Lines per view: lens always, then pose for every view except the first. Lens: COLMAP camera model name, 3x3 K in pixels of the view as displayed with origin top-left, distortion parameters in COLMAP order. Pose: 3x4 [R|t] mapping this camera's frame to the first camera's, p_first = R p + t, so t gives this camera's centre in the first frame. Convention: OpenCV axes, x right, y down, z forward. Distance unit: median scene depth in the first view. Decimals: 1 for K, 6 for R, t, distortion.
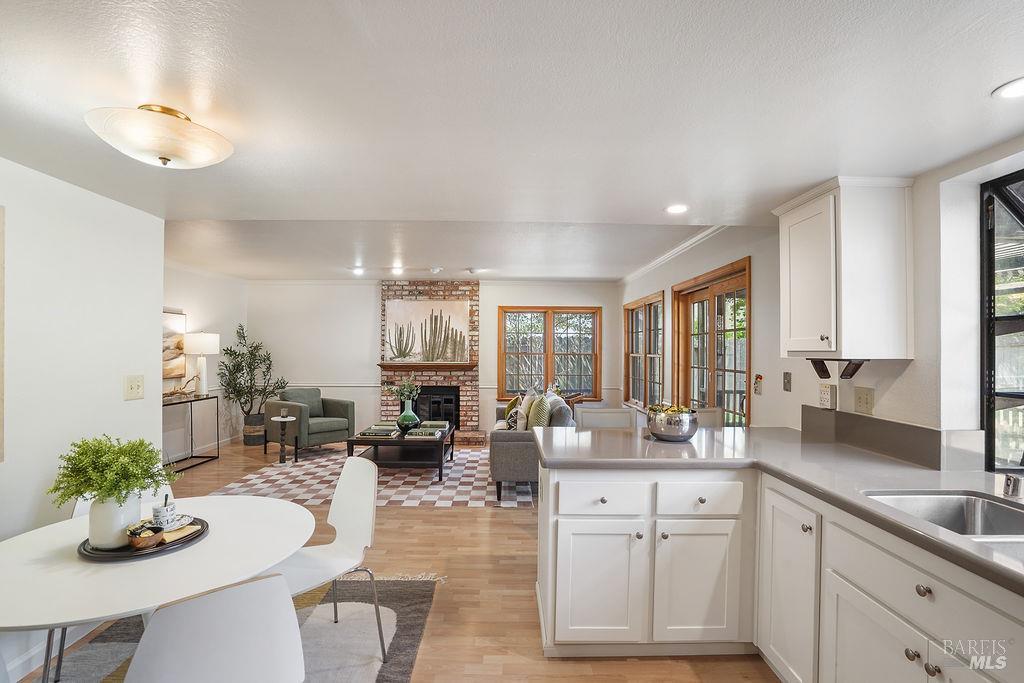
lens RADIAL K [[476.1, 0, 512.2], [0, 476.1, 344.2], [0, 0, 1]] dist [-0.060840, 0.023037]
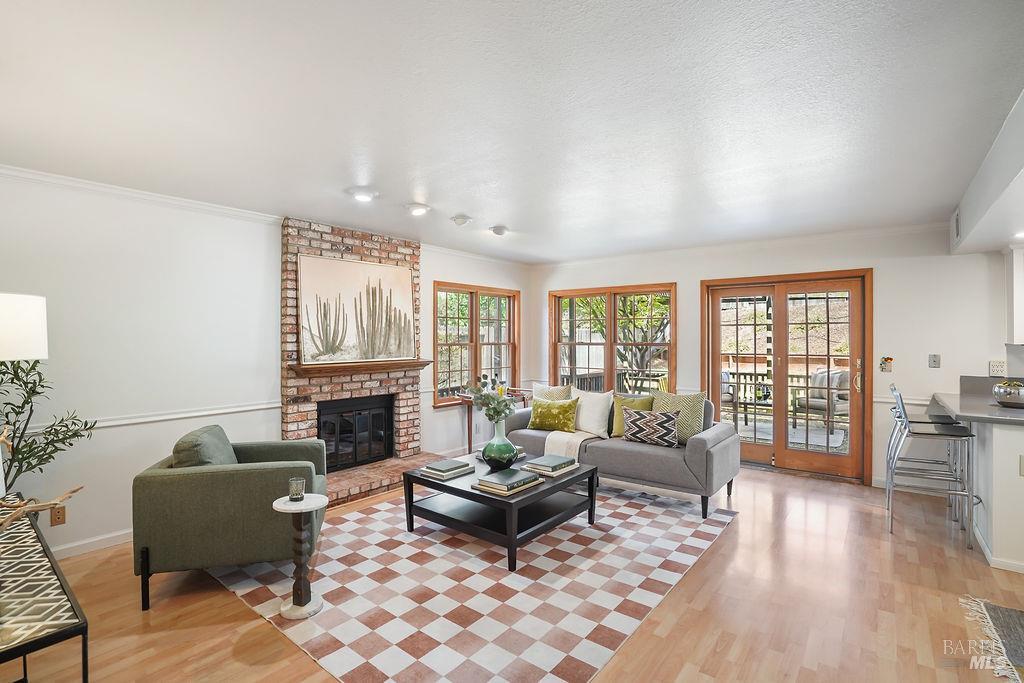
lens RADIAL K [[482.5, 0, 512.4], [0, 482.5, 334.7], [0, 0, 1]] dist [-0.065157, 0.023807]
pose [[0.632919, -0.001969, 0.774215, -0.577028], [-0.006126, 0.999953, 0.007552, -0.002034], [-0.774194, -0.009522, 0.632877, 0.466986]]
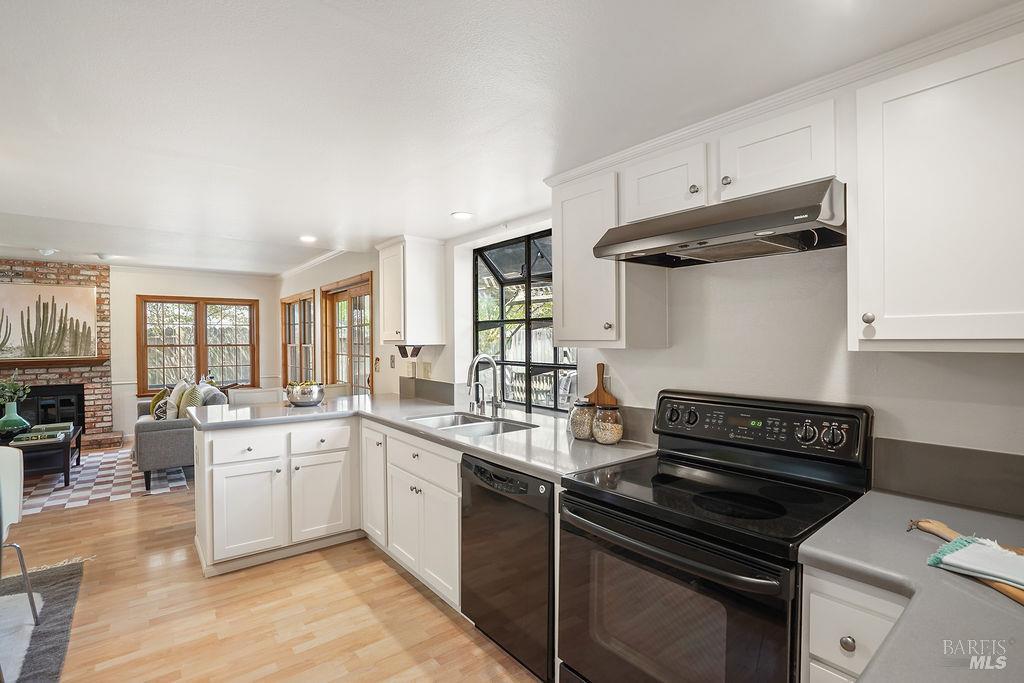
lens RADIAL K [[476.1, 0, 512.2], [0, 476.1, 344.2], [0, 0, 1]] dist [-0.060840, 0.023037]
pose [[0.785060, -0.016442, 0.619202, -0.014104], [0.002874, 0.999734, 0.022904, -0.002690], [-0.619413, -0.016201, 0.784898, -0.167733]]
